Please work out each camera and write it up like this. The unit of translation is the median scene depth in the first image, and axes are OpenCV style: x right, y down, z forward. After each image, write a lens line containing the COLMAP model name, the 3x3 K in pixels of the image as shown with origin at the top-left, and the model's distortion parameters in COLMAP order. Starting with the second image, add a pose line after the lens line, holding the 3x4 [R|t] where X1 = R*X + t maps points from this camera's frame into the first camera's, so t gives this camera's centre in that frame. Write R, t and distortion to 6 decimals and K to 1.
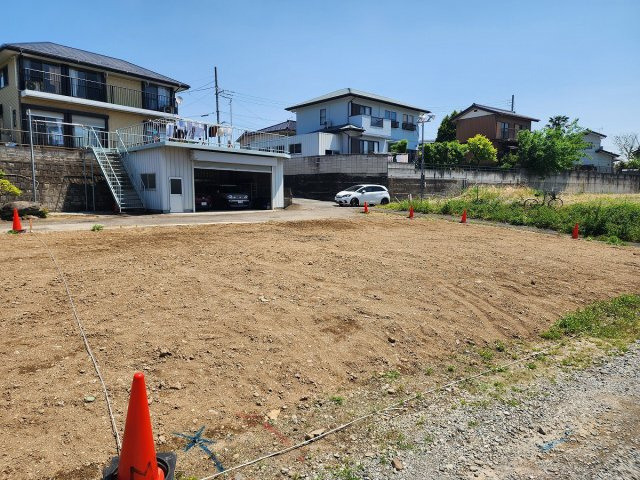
lens RADIAL K [[424.0, 0, 315.1], [0, 424.0, 240.0], [0, 0, 1]] dist [0.087803, -0.092676]
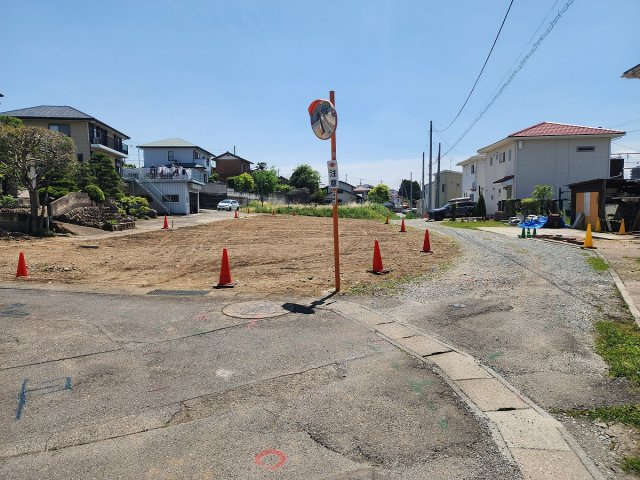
lens RADIAL K [[424.6, 0, 317.9], [0, 424.6, 231.3], [0, 0, 1]] dist [0.086592, -0.093180]
pose [[0.660750, -0.050940, 0.748875, -1.121264], [0.085862, 0.996275, -0.007989, 0.063891], [-0.745679, 0.069578, 0.662663, -0.593287]]
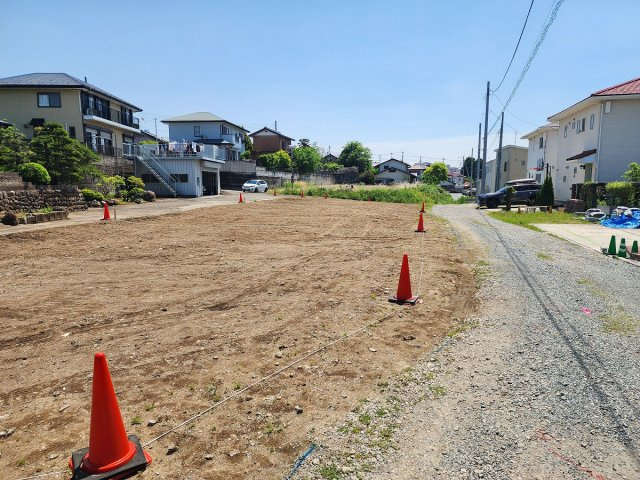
lens RADIAL K [[424.2, 0, 327.5], [0, 424.2, 235.9], [0, 0, 1]] dist [0.089624, -0.091144]
pose [[0.745091, -0.081740, 0.661934, -0.877888], [0.071287, 0.996536, 0.042817, 0.046202], [-0.663142, 0.015285, 0.748338, -0.516055]]
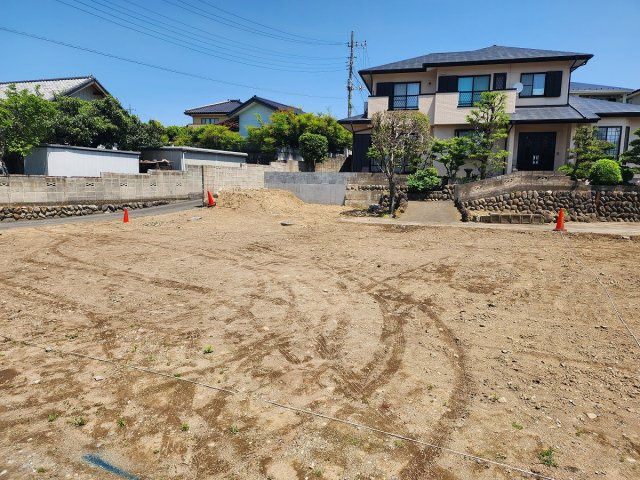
lens RADIAL K [[424.0, 0, 315.1], [0, 424.0, 240.0], [0, 0, 1]] dist [0.087803, -0.092676]
pose [[0.506556, 0.124896, -0.853113, -0.425915], [-0.103540, 0.991104, 0.083618, 0.026389], [0.855968, 0.045974, 0.514981, -0.324398]]
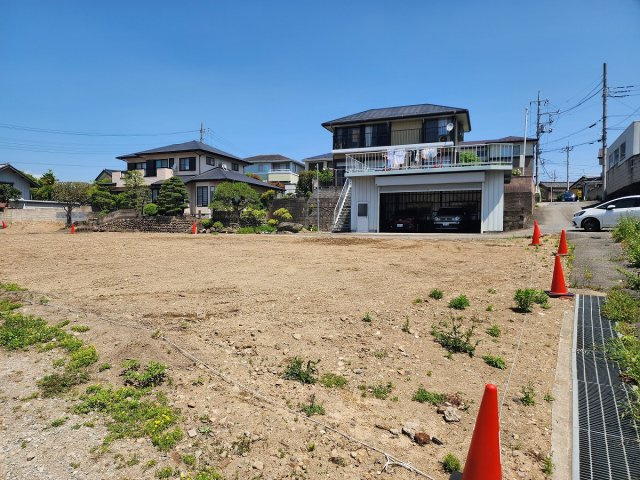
lens RADIAL K [[424.0, 0, 315.1], [0, 424.0, 240.0], [0, 0, 1]] dist [0.087803, -0.092676]
pose [[0.303653, 0.029547, -0.952324, 0.588645], [-0.108264, 0.994115, -0.003677, -0.019778], [0.946612, 0.104219, 0.305065, 0.423306]]
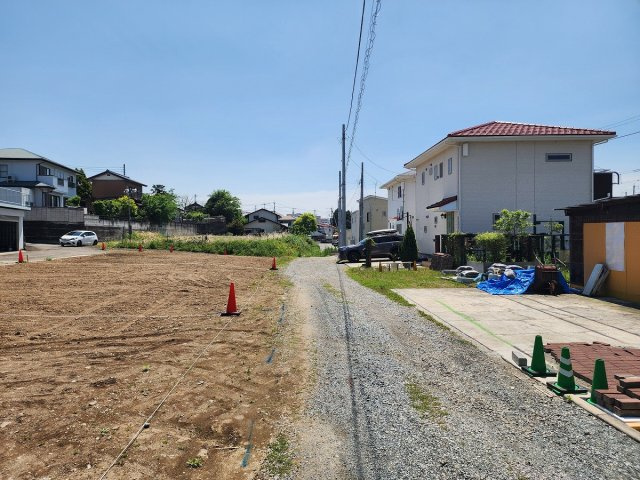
lens RADIAL K [[424.0, 0, 315.1], [0, 424.0, 240.0], [0, 0, 1]] dist [0.087803, -0.092676]
pose [[0.551895, -0.016710, 0.833746, -0.670876], [0.095499, 0.994488, -0.043284, 0.035872], [-0.828427, 0.103510, 0.550449, -0.431294]]
